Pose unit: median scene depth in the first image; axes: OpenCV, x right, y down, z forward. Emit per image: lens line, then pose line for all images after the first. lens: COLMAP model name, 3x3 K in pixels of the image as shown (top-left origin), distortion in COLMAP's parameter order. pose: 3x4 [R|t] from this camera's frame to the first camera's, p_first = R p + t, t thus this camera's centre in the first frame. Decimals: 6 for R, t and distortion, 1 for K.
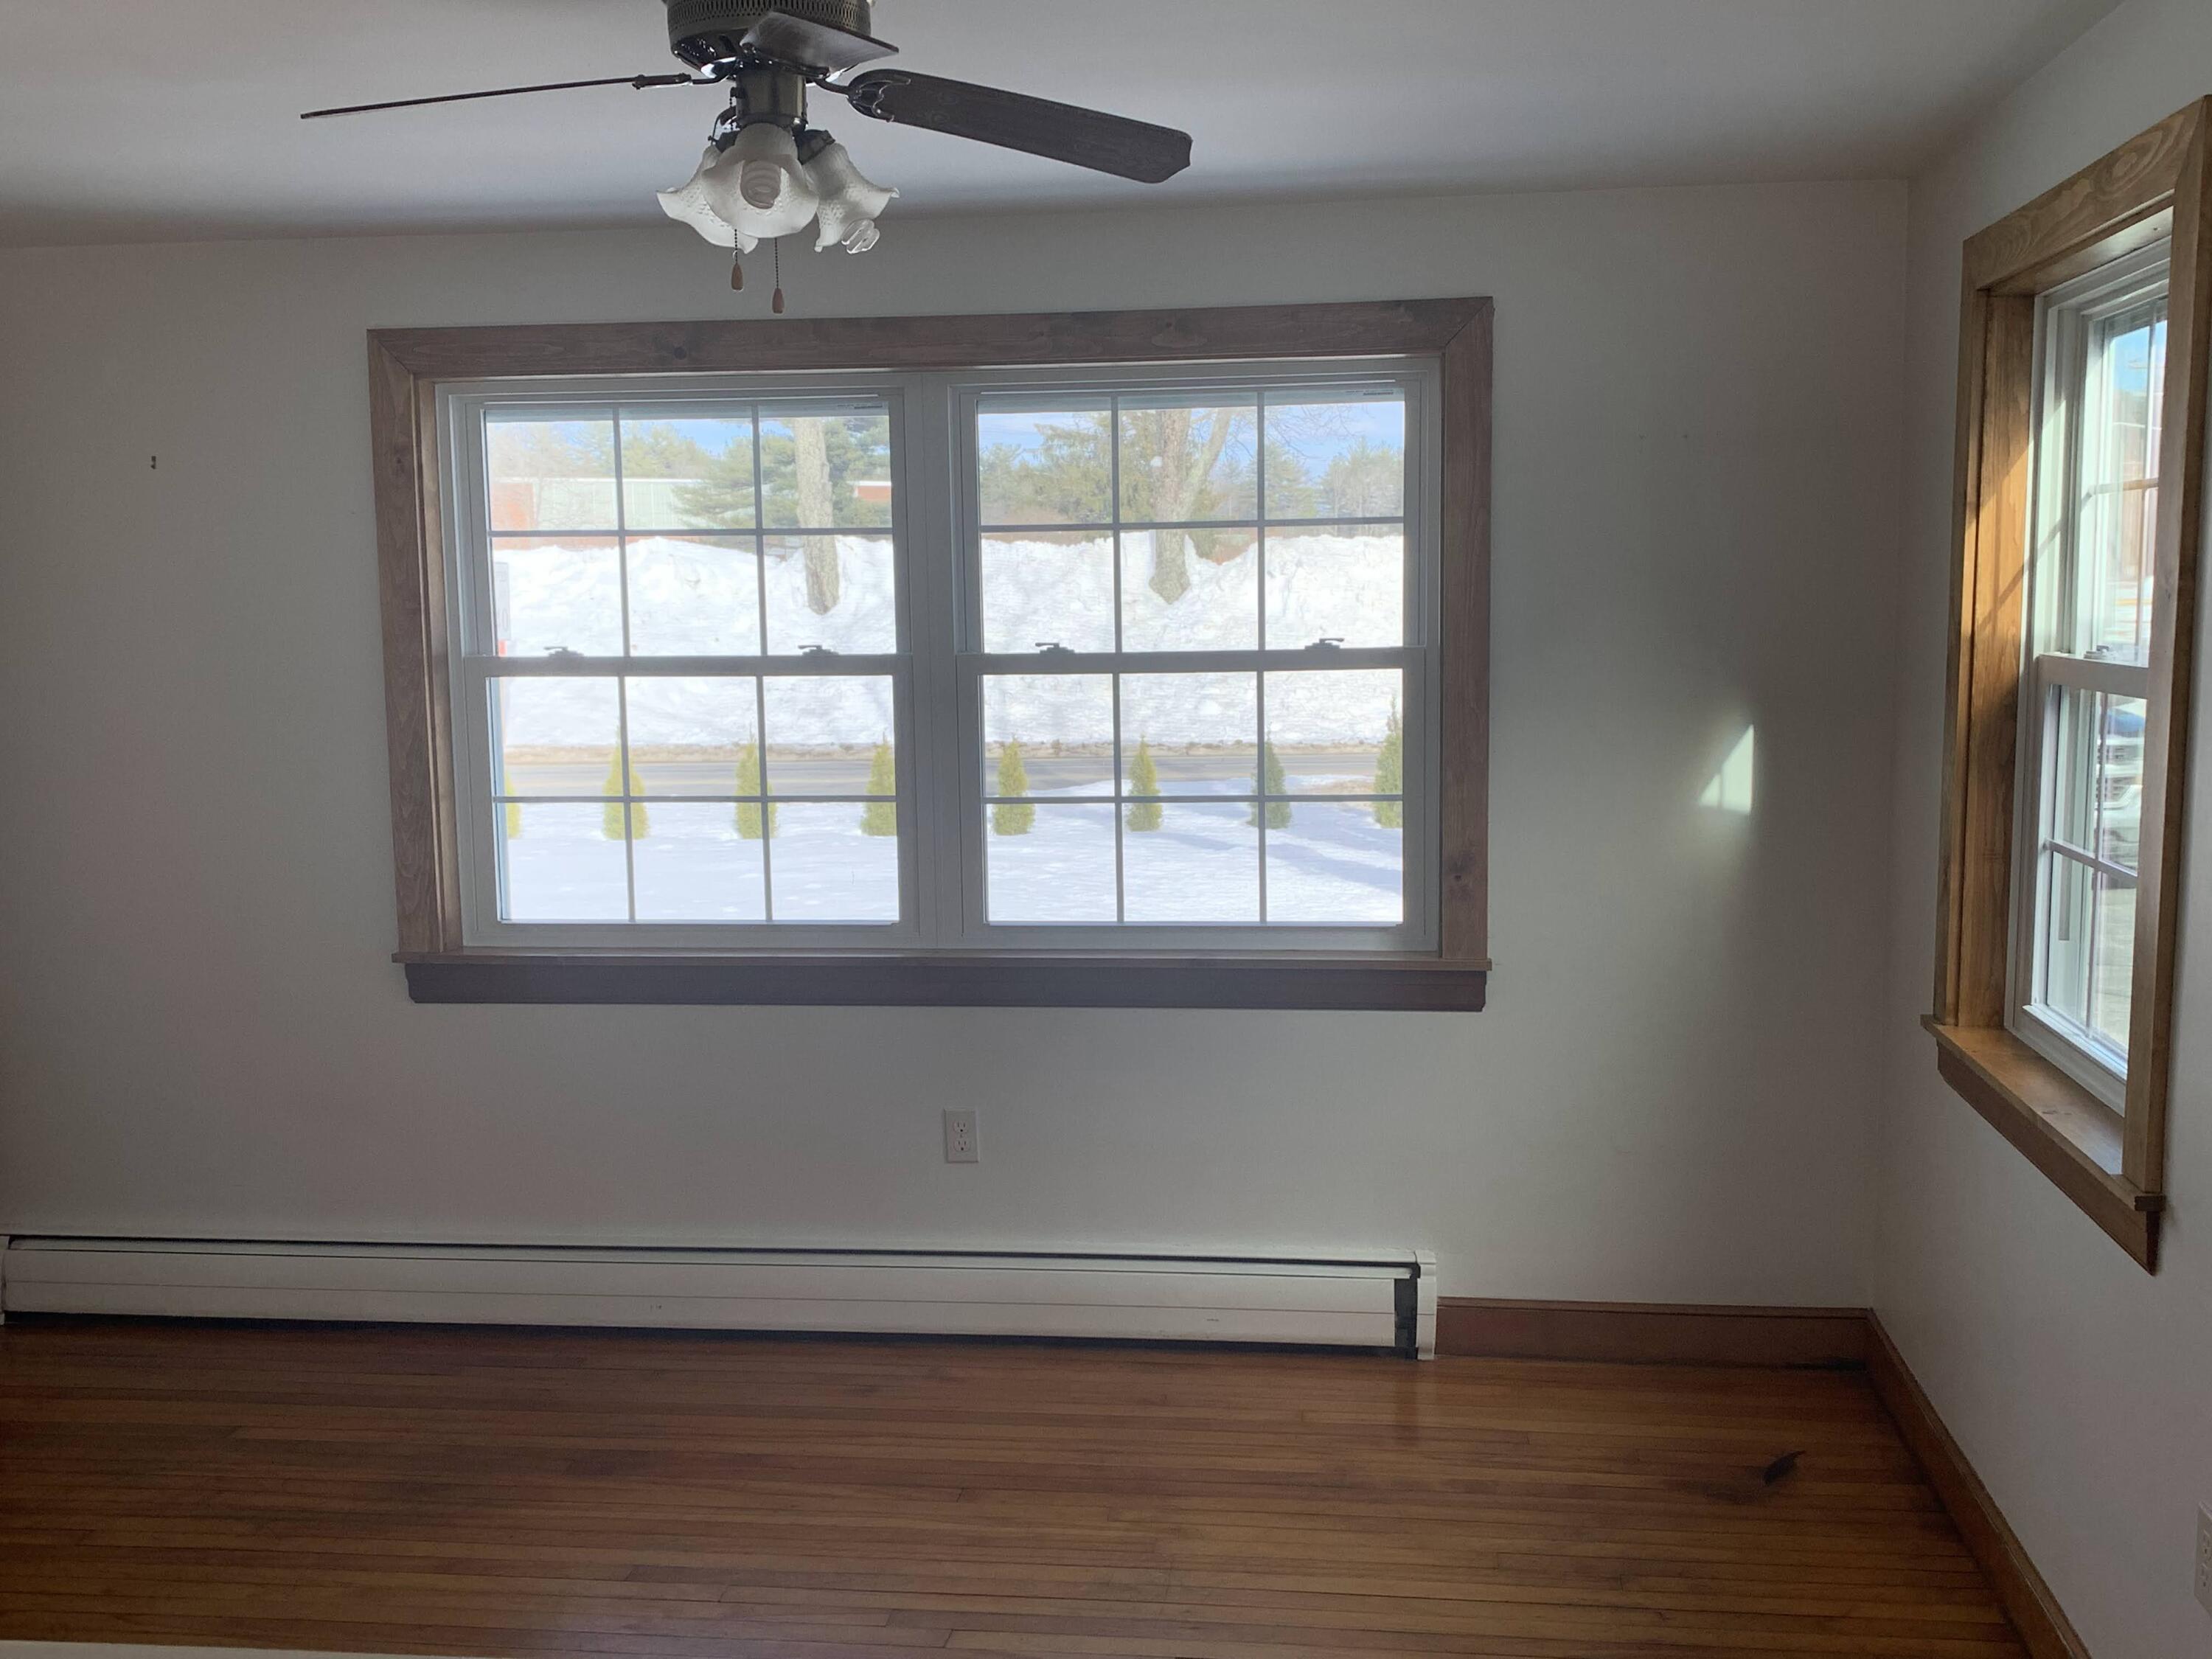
lens RADIAL K [[2204.5, 0, 1106.0], [0, 2204.5, 829.5], [0, 0, 1]] dist [0.114302, -0.308664]
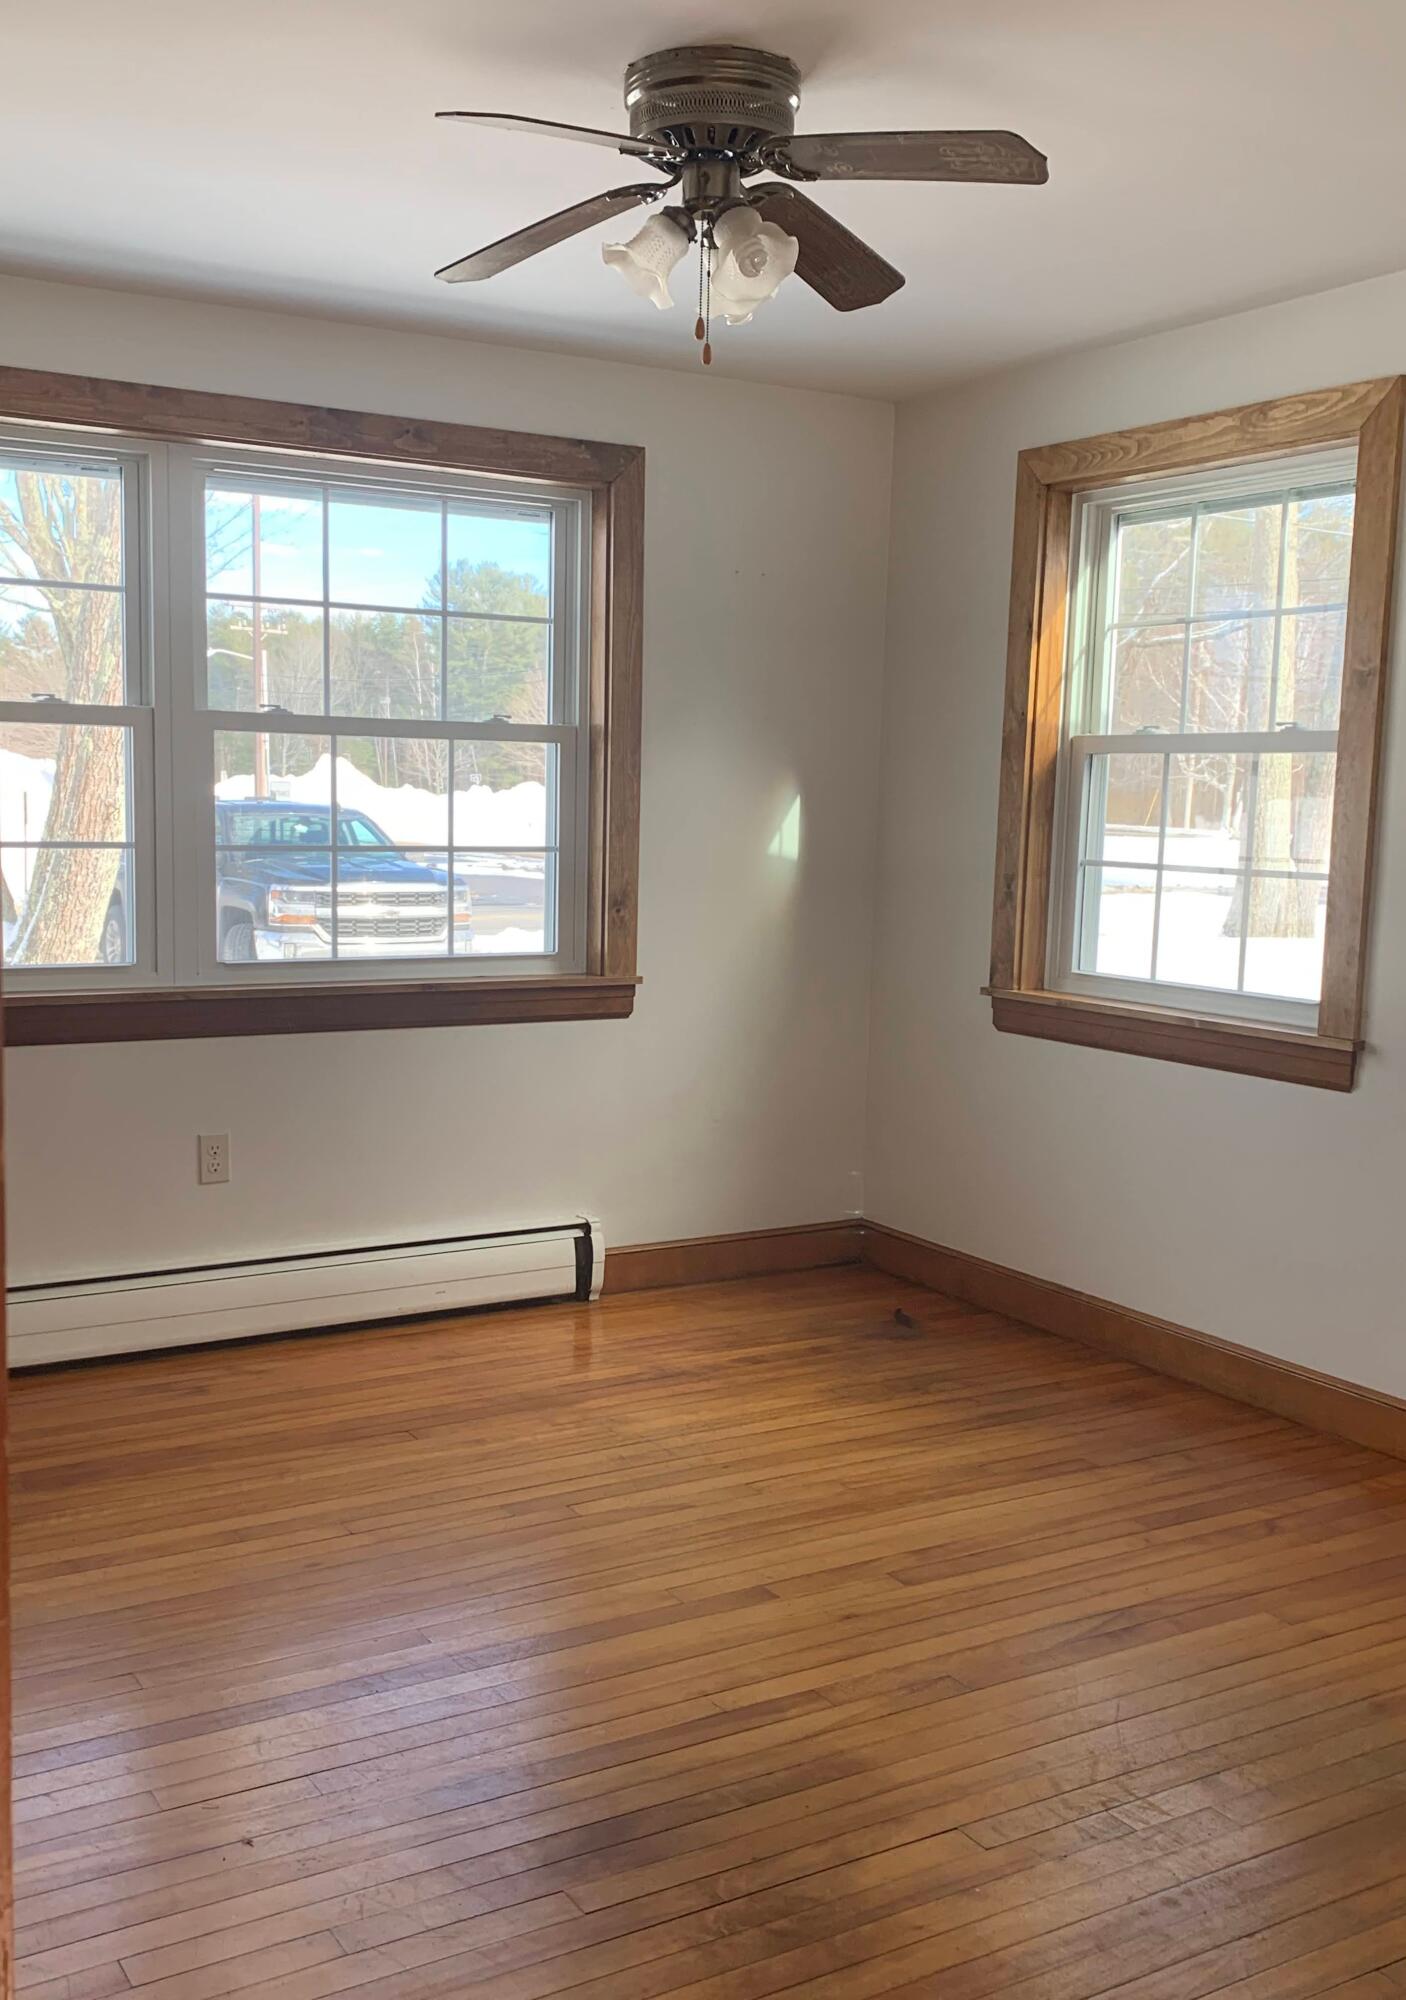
lens RADIAL K [[1969.1, 0, 703.0], [0, 1969.1, 1000.0], [0, 0, 1]] dist [0.163390, -0.624174]
pose [[0.777942, -0.033420, 0.627446, -0.527771], [0.034730, 0.999345, 0.010168, 0.065359], [-0.627375, 0.013881, 0.778593, 0.102670]]
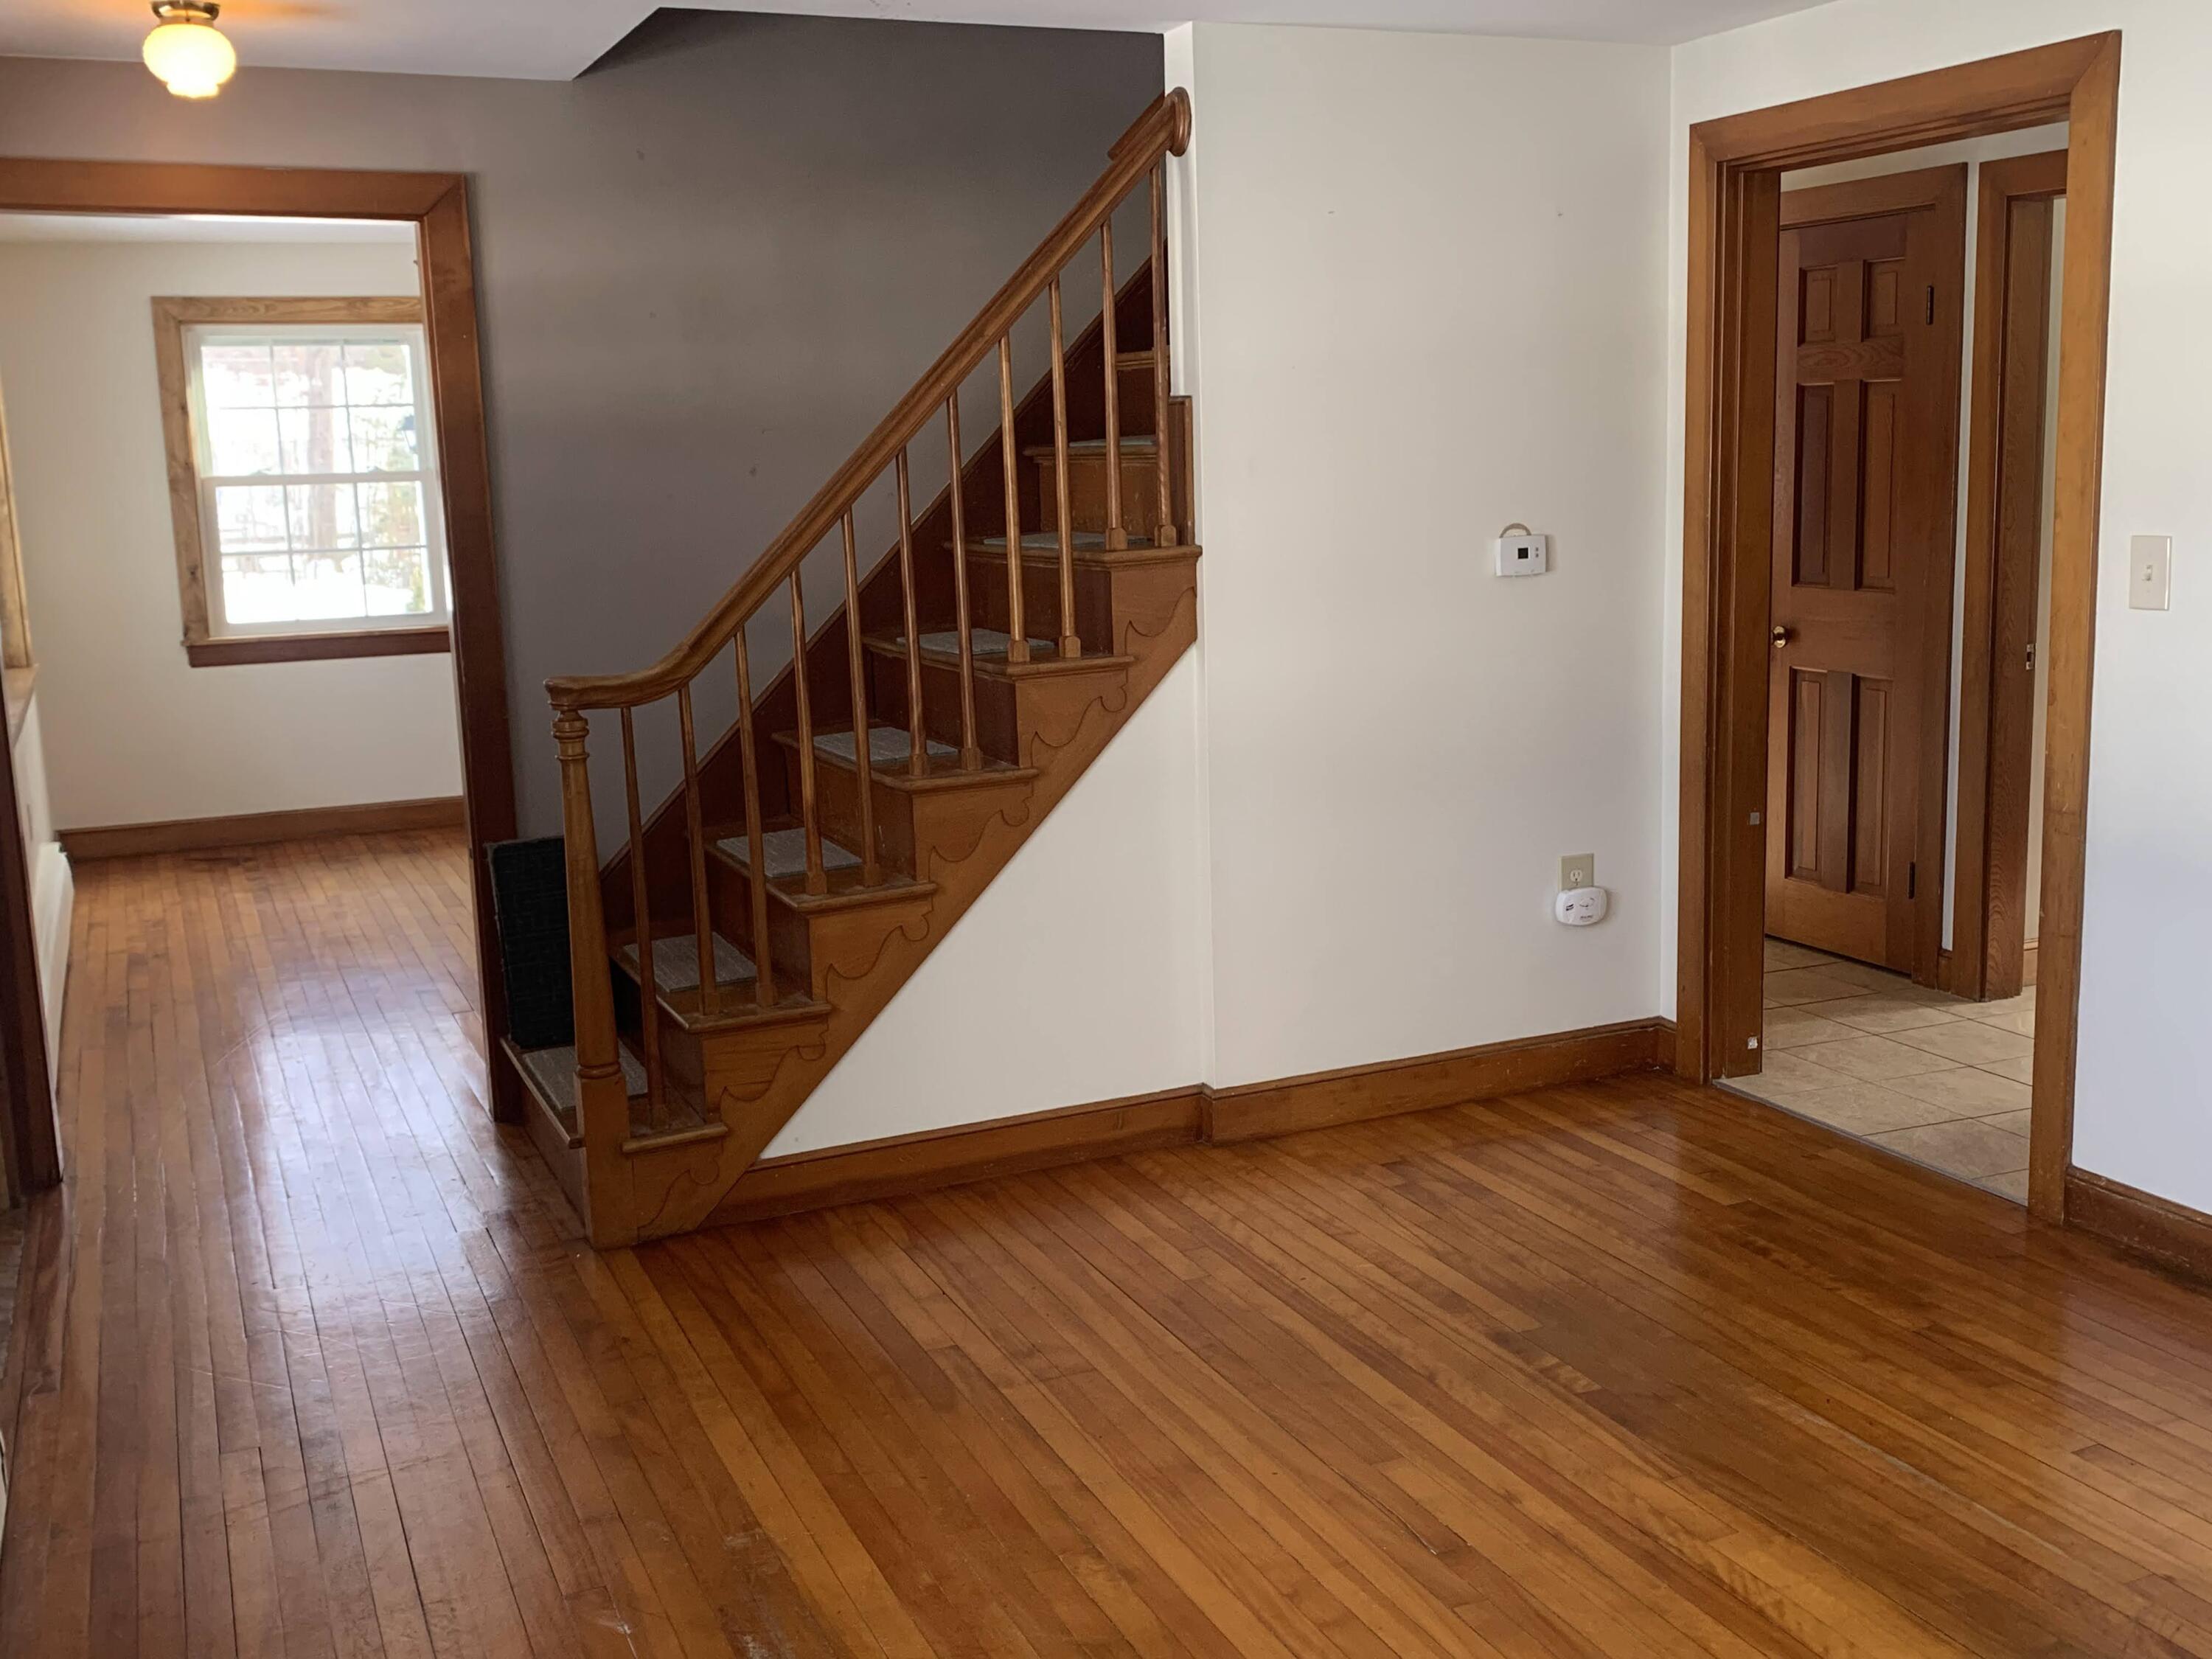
lens RADIAL K [[2204.5, 0, 1106.0], [0, 2204.5, 829.5], [0, 0, 1]] dist [0.114302, -0.308664]
pose [[-0.518279, -0.115508, 0.847375, -1.841534], [0.126259, 0.969645, 0.209399, -0.076618], [-0.845840, 0.215516, -0.487963, 1.216876]]
